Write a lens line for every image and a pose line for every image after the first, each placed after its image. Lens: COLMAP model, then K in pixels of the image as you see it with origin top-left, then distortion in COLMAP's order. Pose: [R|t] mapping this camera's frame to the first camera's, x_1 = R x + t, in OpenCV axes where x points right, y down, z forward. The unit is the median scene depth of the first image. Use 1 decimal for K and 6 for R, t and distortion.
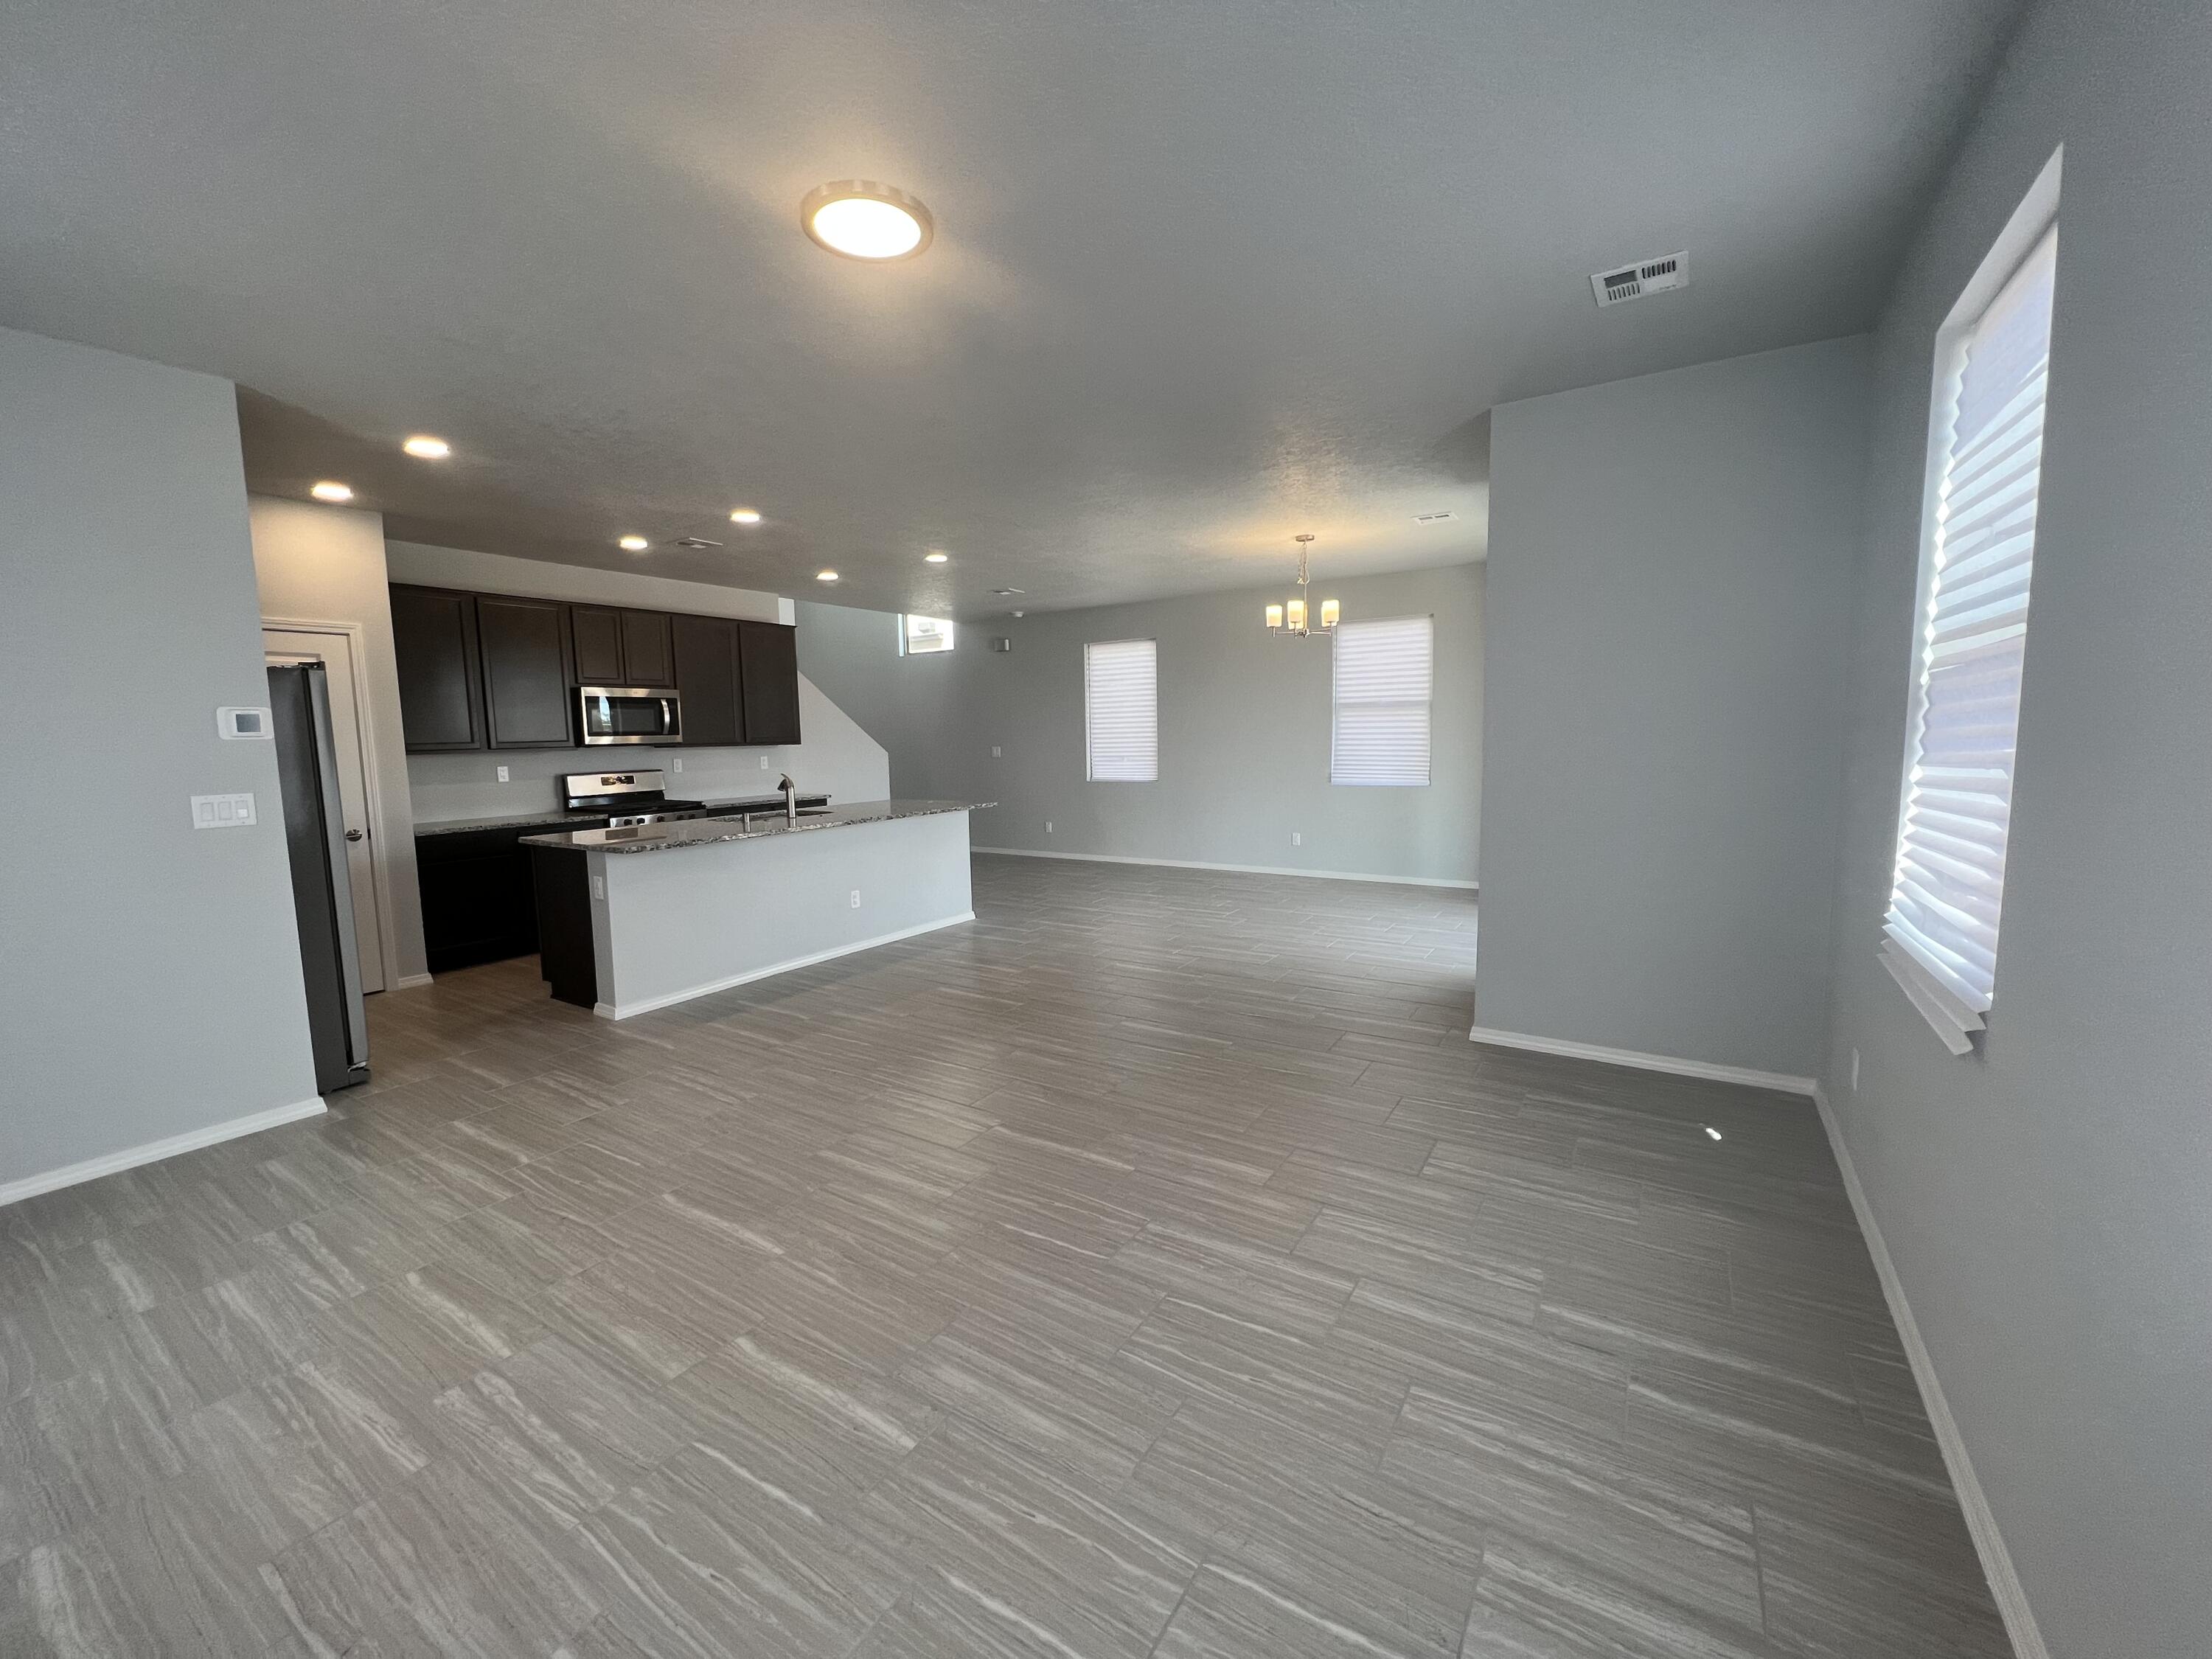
lens RADIAL K [[891.0, 0, 1101.8], [0, 891.0, 822.4], [0, 0, 1]] dist [-0.000457, 0.000105]
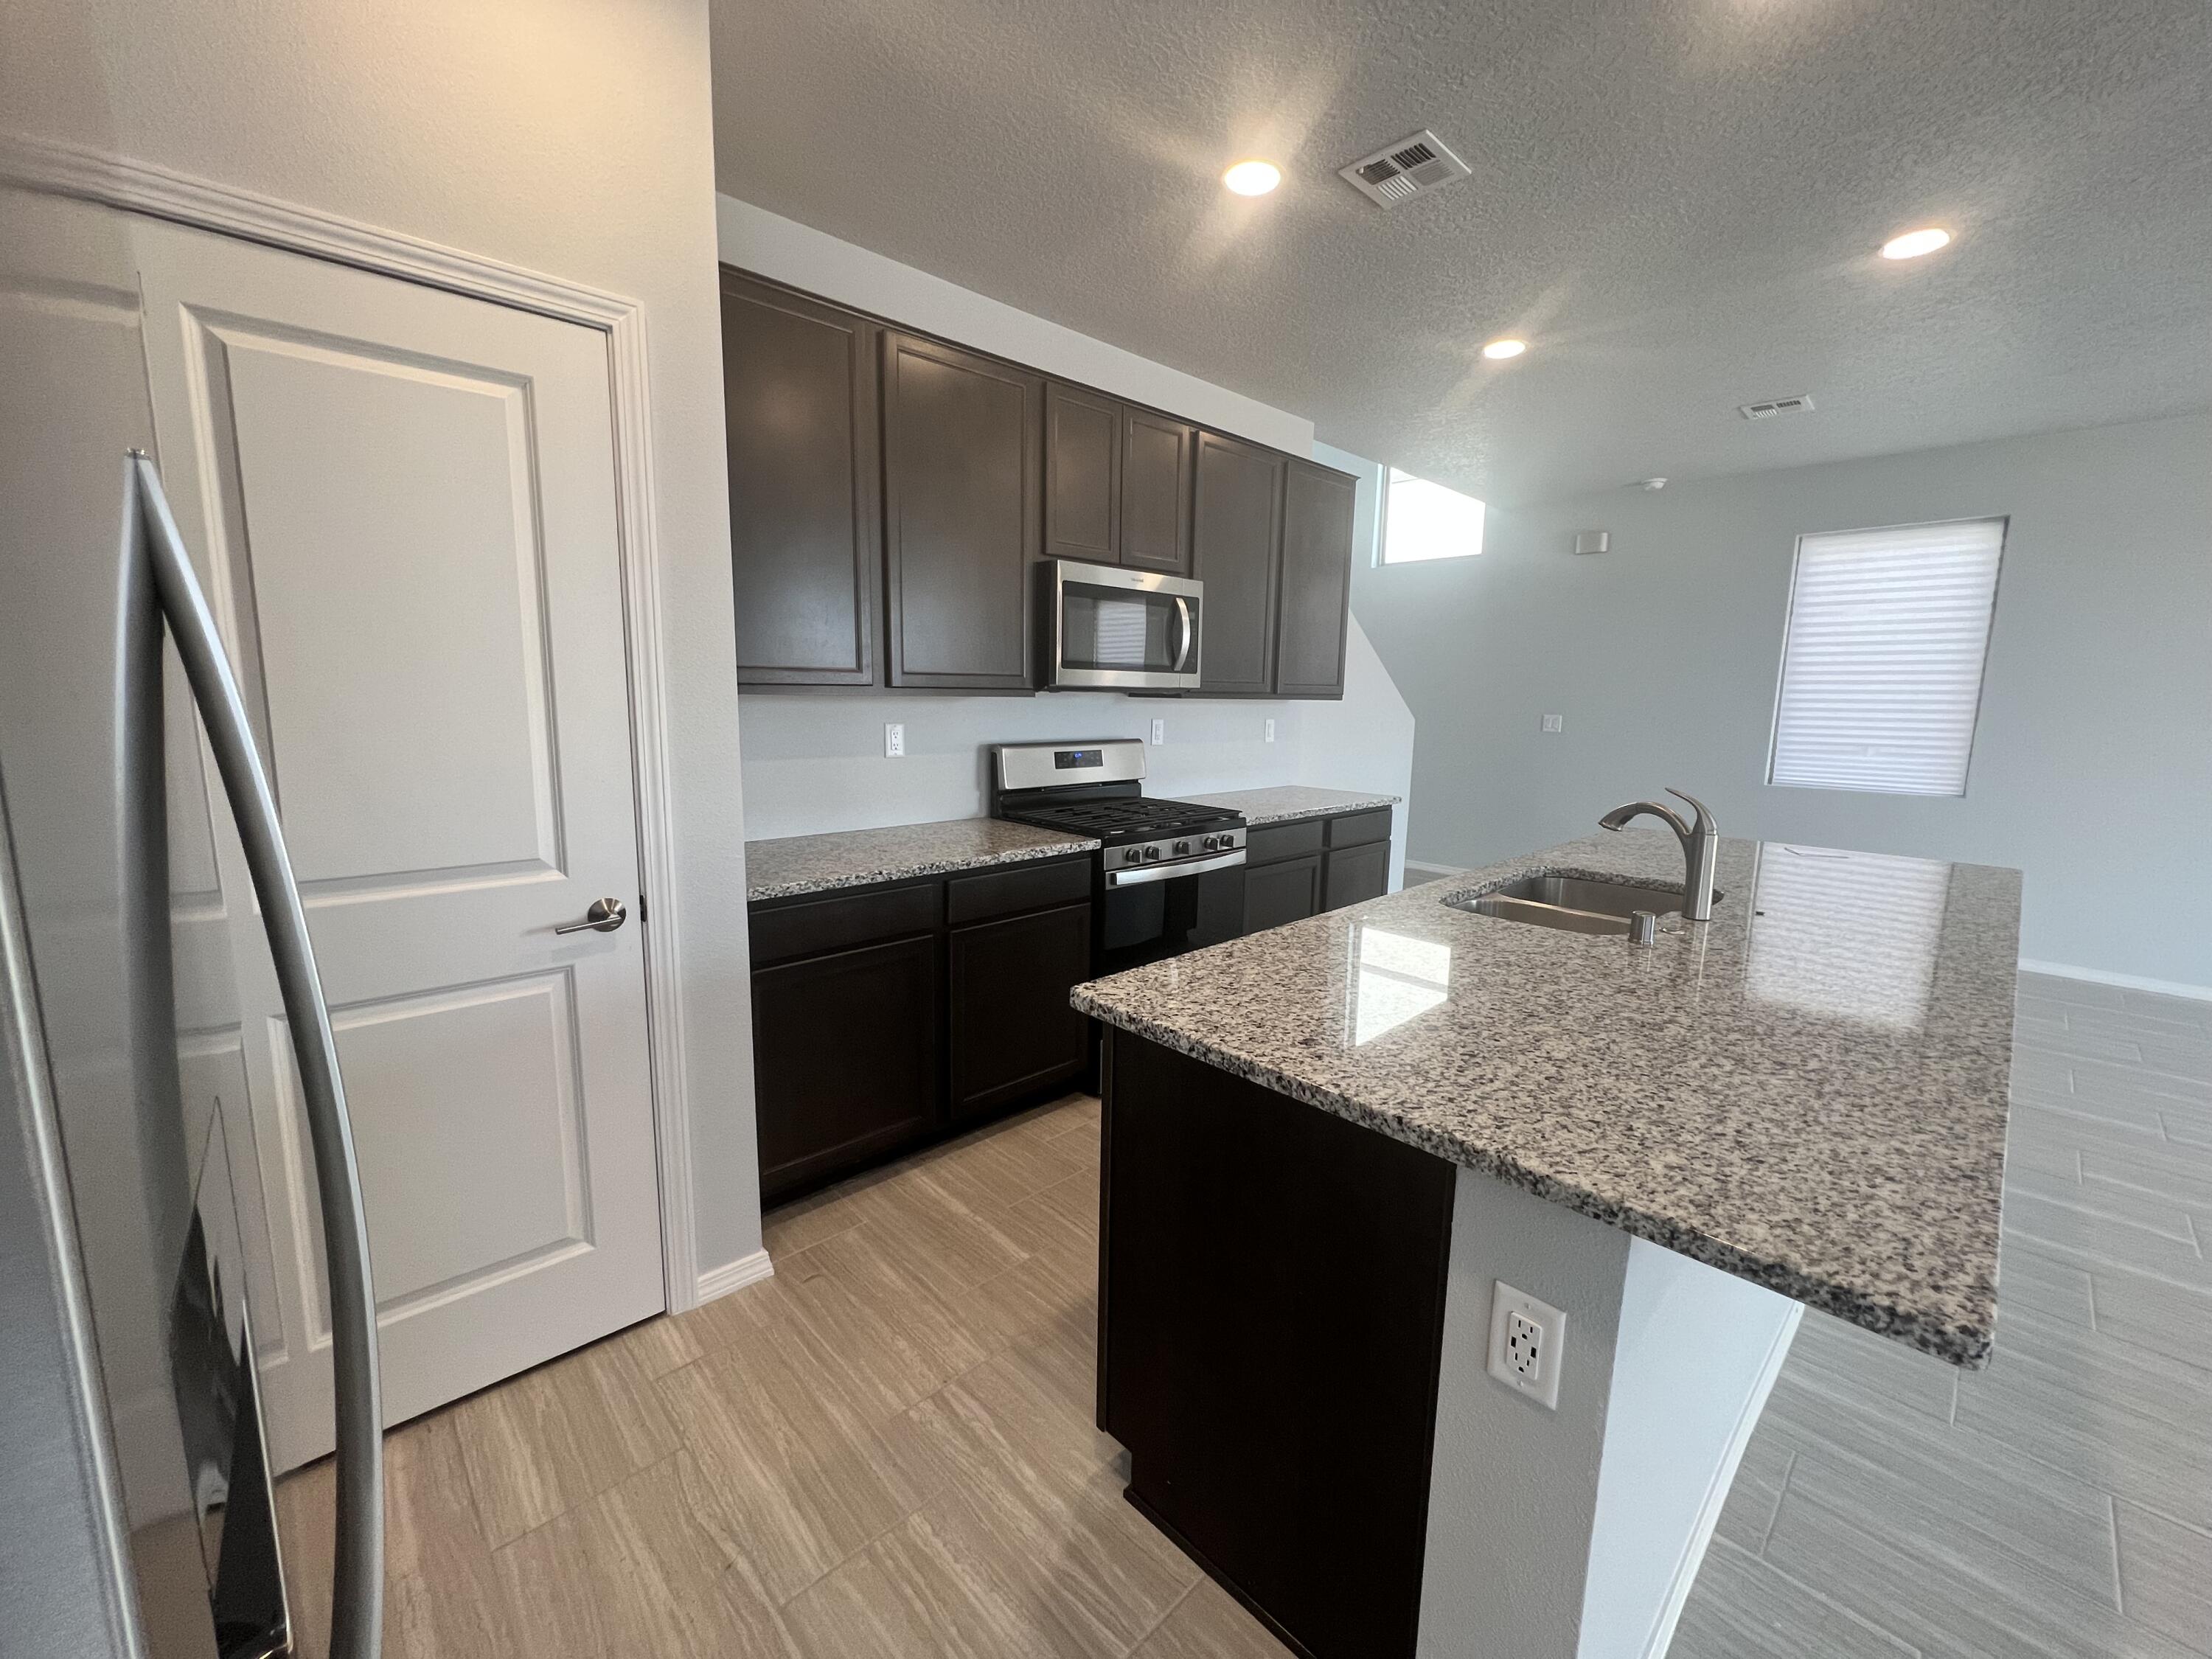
lens RADIAL K [[884.0, 0, 1102.0], [0, 884.0, 820.9], [0, 0, 1]] dist [0.017192, 0.000027]
pose [[0.972881, 0.077867, -0.217806, -0.437377], [-0.066610, 0.996059, 0.058568, -0.044343], [0.221508, -0.042472, 0.974233, 0.534086]]
